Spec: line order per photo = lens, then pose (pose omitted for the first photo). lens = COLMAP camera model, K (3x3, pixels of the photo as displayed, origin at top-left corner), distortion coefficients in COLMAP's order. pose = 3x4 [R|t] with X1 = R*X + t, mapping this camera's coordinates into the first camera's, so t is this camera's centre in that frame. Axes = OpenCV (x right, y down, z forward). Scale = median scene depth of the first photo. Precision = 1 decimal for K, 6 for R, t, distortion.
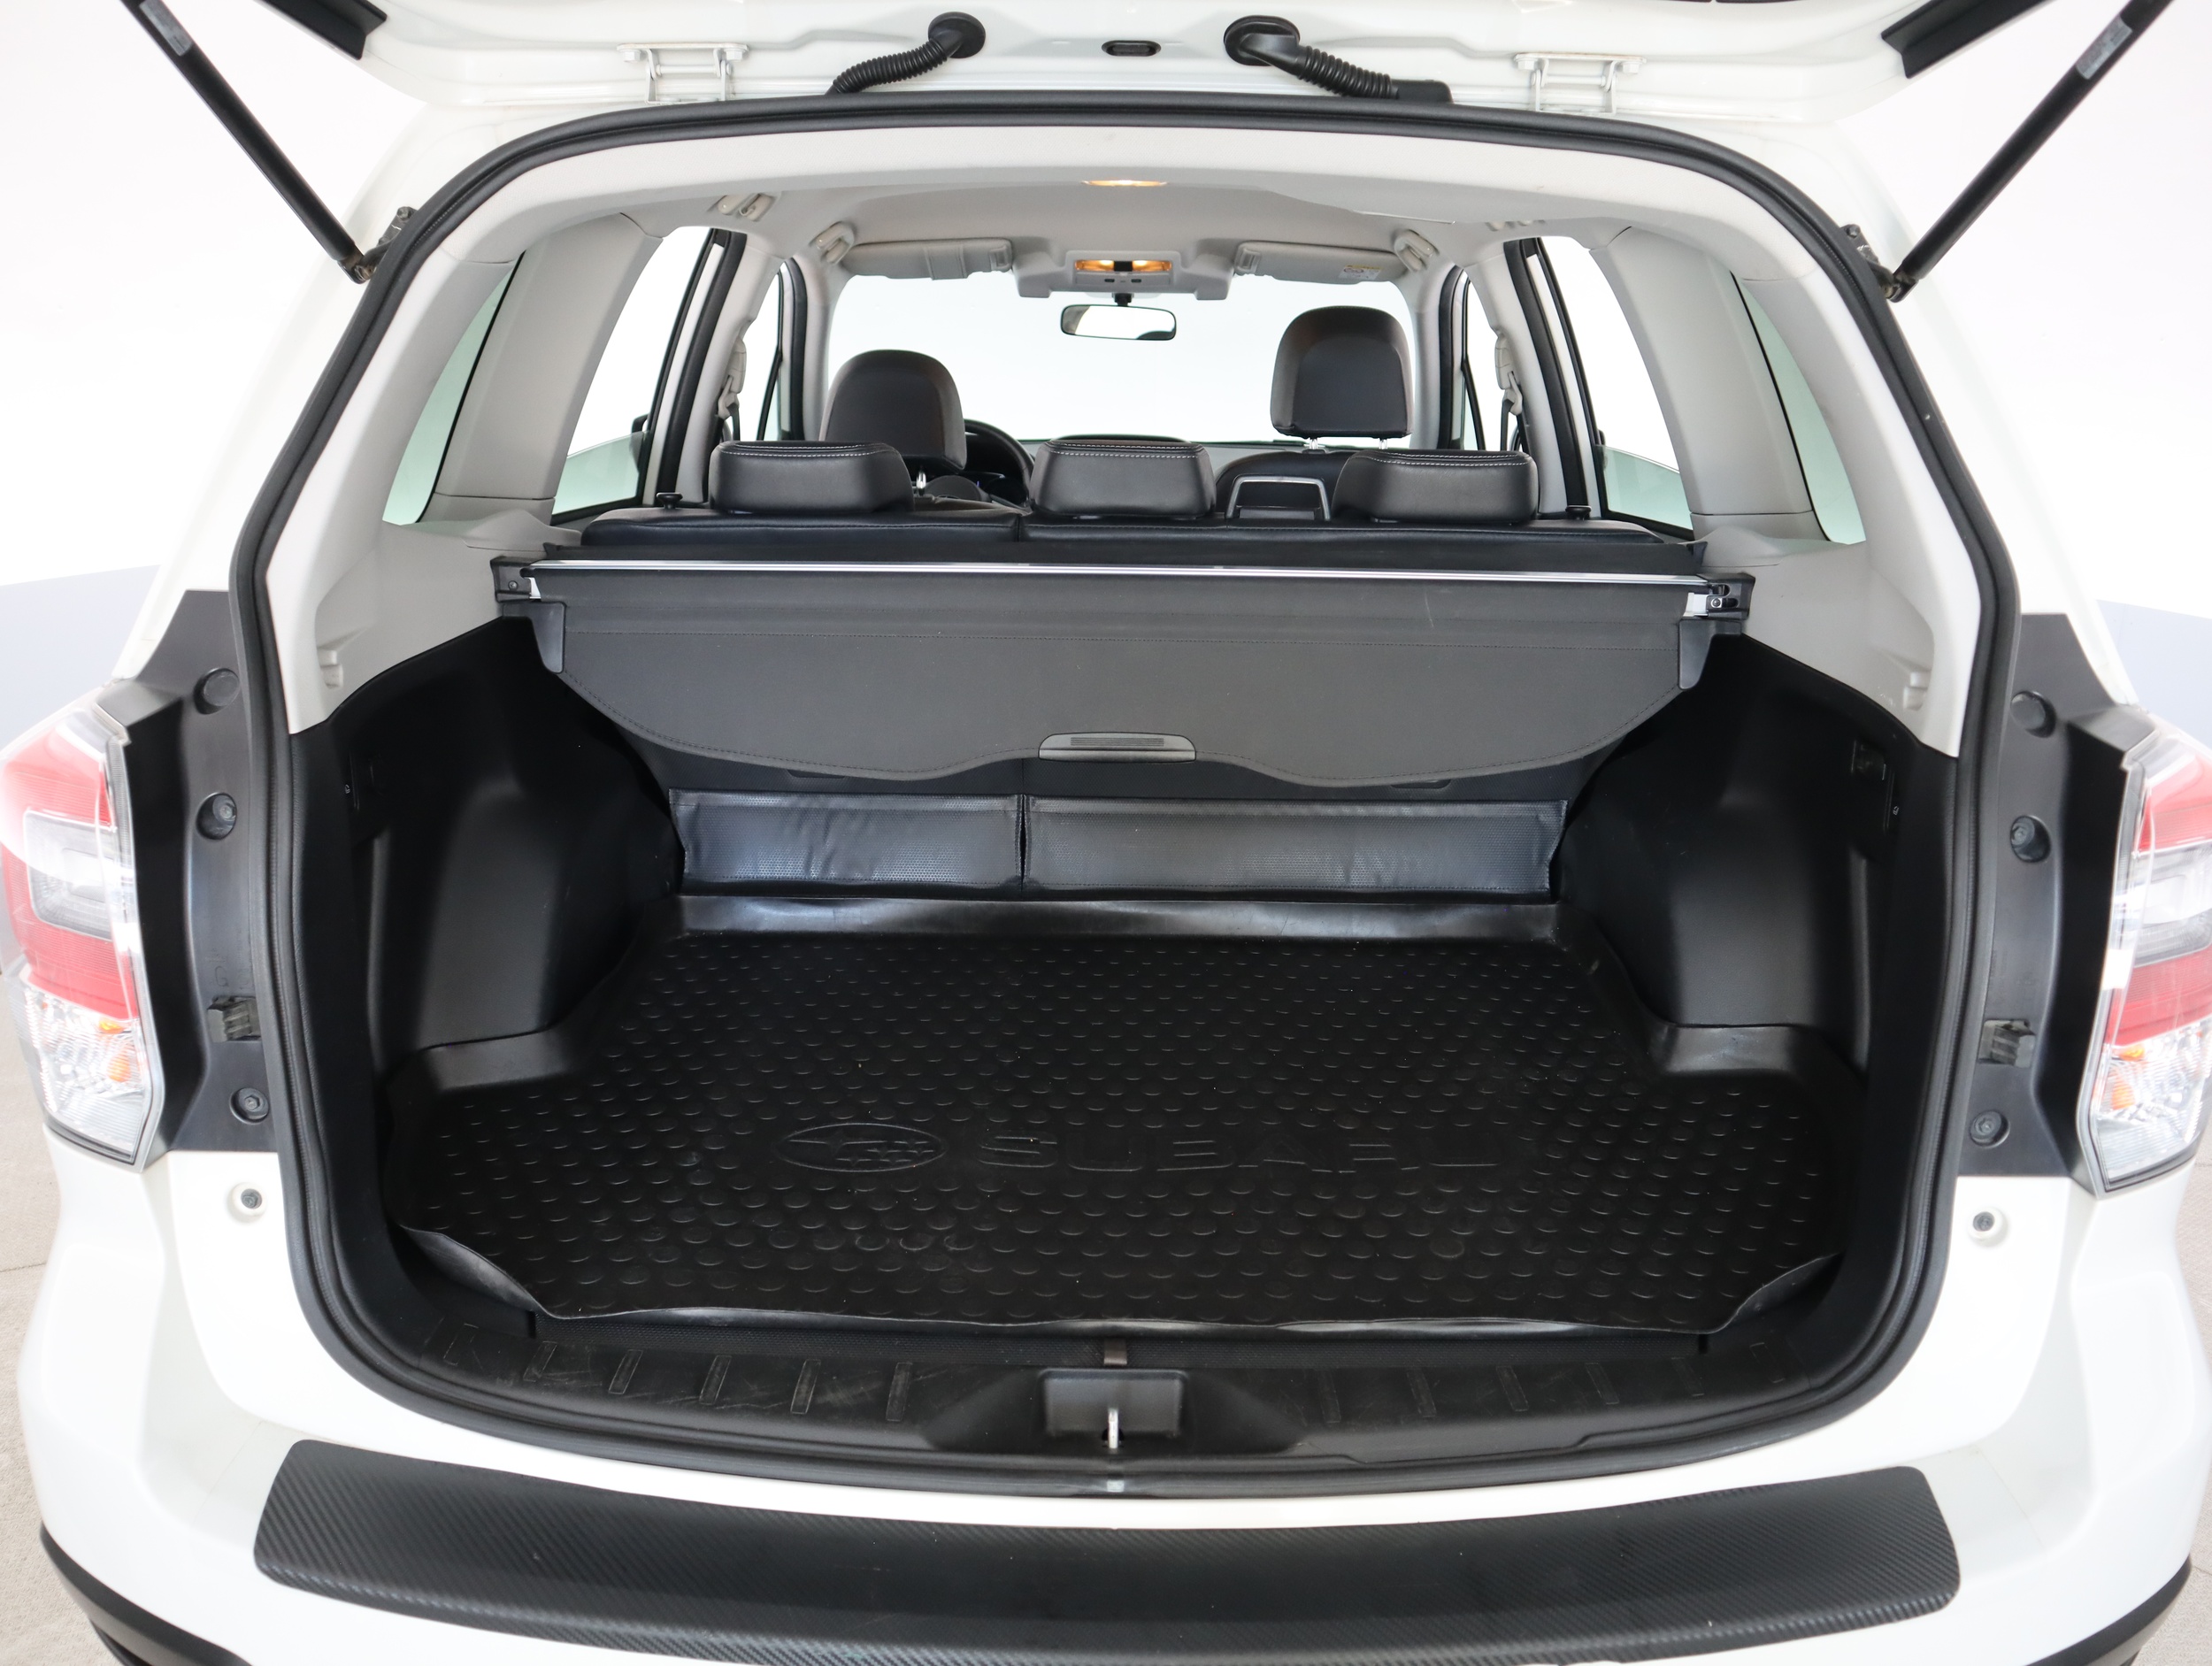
lens RADIAL K [[1733.3, 0, 1106.0], [0, 1733.3, 833.0], [0, 0, 1]] dist [-0.128050, 0.081460]
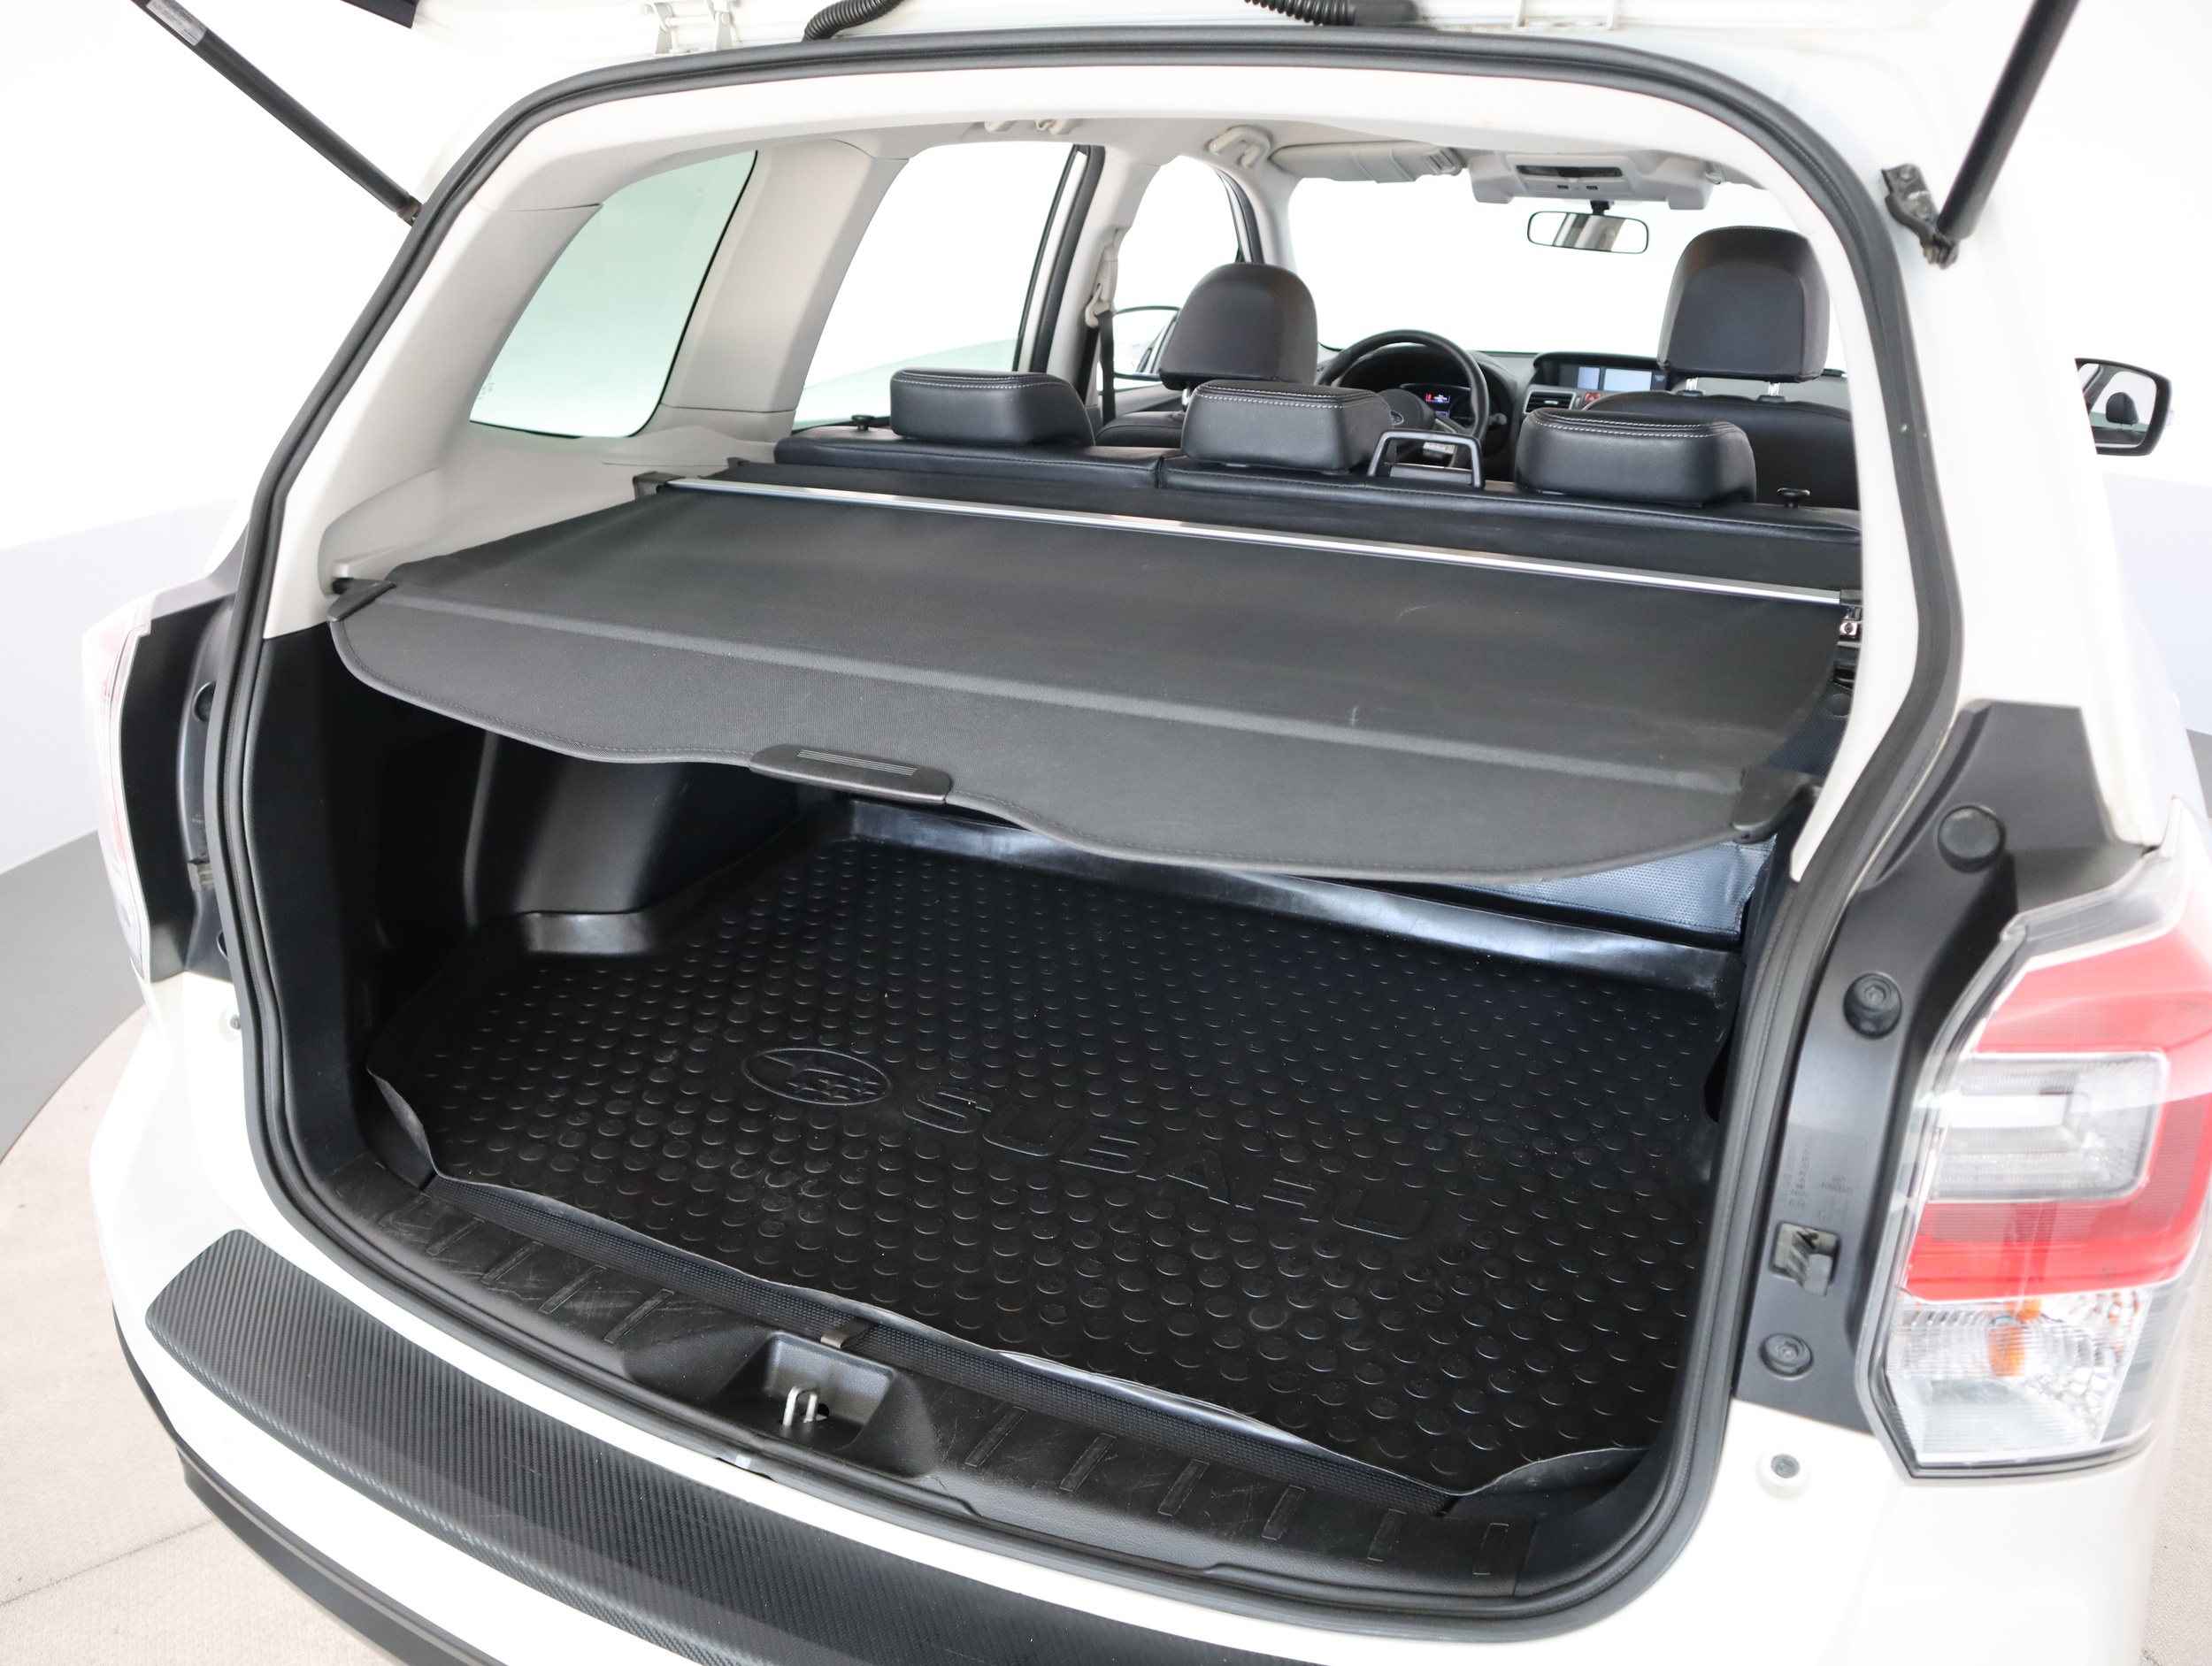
lens RADIAL K [[1733.3, 0, 1106.0], [0, 1733.3, 833.0], [0, 0, 1]] dist [-0.128050, 0.081460]
pose [[0.908292, 0.145015, -0.392399, 0.454994], [-0.117424, 0.988664, 0.093567, -0.089814], [0.401520, -0.038909, 0.915024, 0.146484]]
